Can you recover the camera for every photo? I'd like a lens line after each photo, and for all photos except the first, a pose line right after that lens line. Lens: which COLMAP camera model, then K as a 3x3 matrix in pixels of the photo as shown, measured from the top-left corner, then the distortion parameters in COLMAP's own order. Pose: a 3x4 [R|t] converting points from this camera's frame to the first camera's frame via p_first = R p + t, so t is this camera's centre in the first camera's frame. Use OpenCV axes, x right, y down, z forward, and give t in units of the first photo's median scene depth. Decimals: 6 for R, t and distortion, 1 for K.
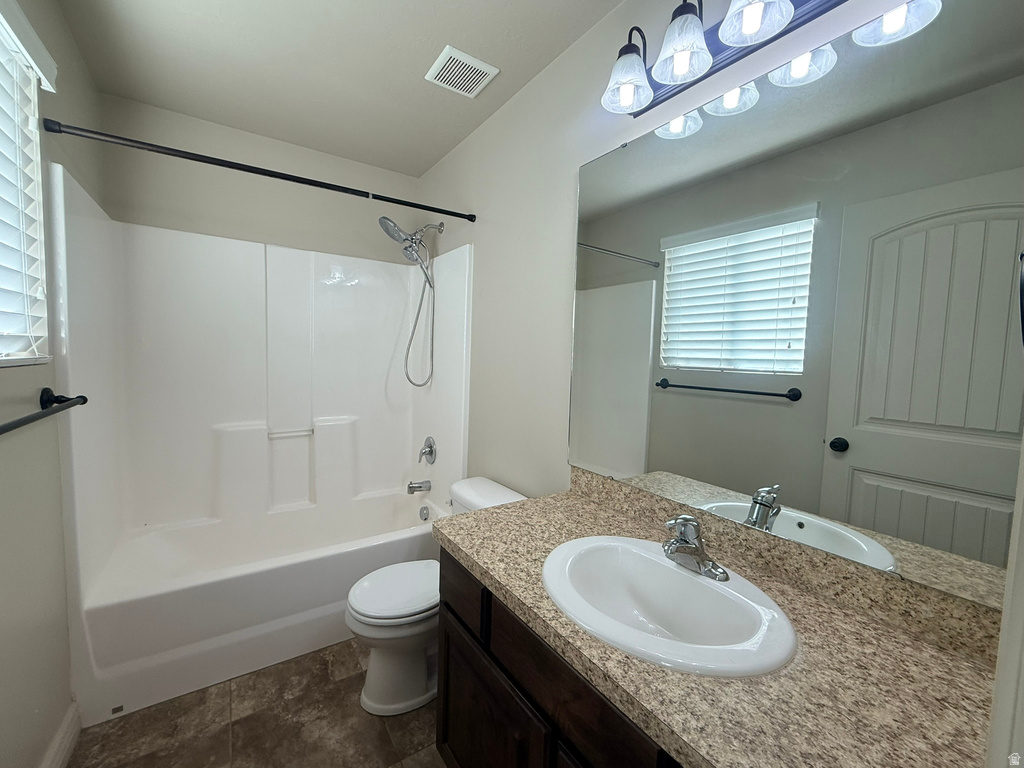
lens RADIAL K [[420.9, 0, 513.0], [0, 420.9, 382.9], [0, 0, 1]] dist [-0.000427, 0.000229]
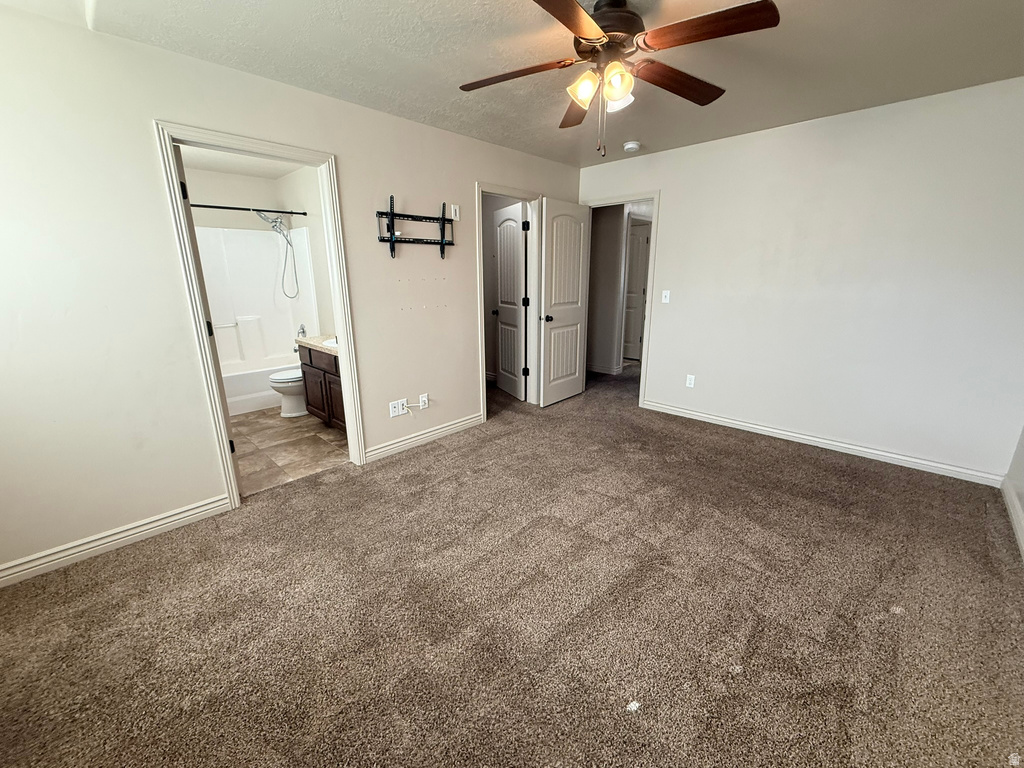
lens RADIAL K [[420.9, 0, 513.0], [0, 420.9, 382.9], [0, 0, 1]] dist [-0.000427, 0.000229]
pose [[0.977701, -0.087295, 0.190999, 0.434785], [0.049556, 0.979728, 0.194105, 0.074245], [-0.204072, -0.180311, 0.962207, -1.355392]]
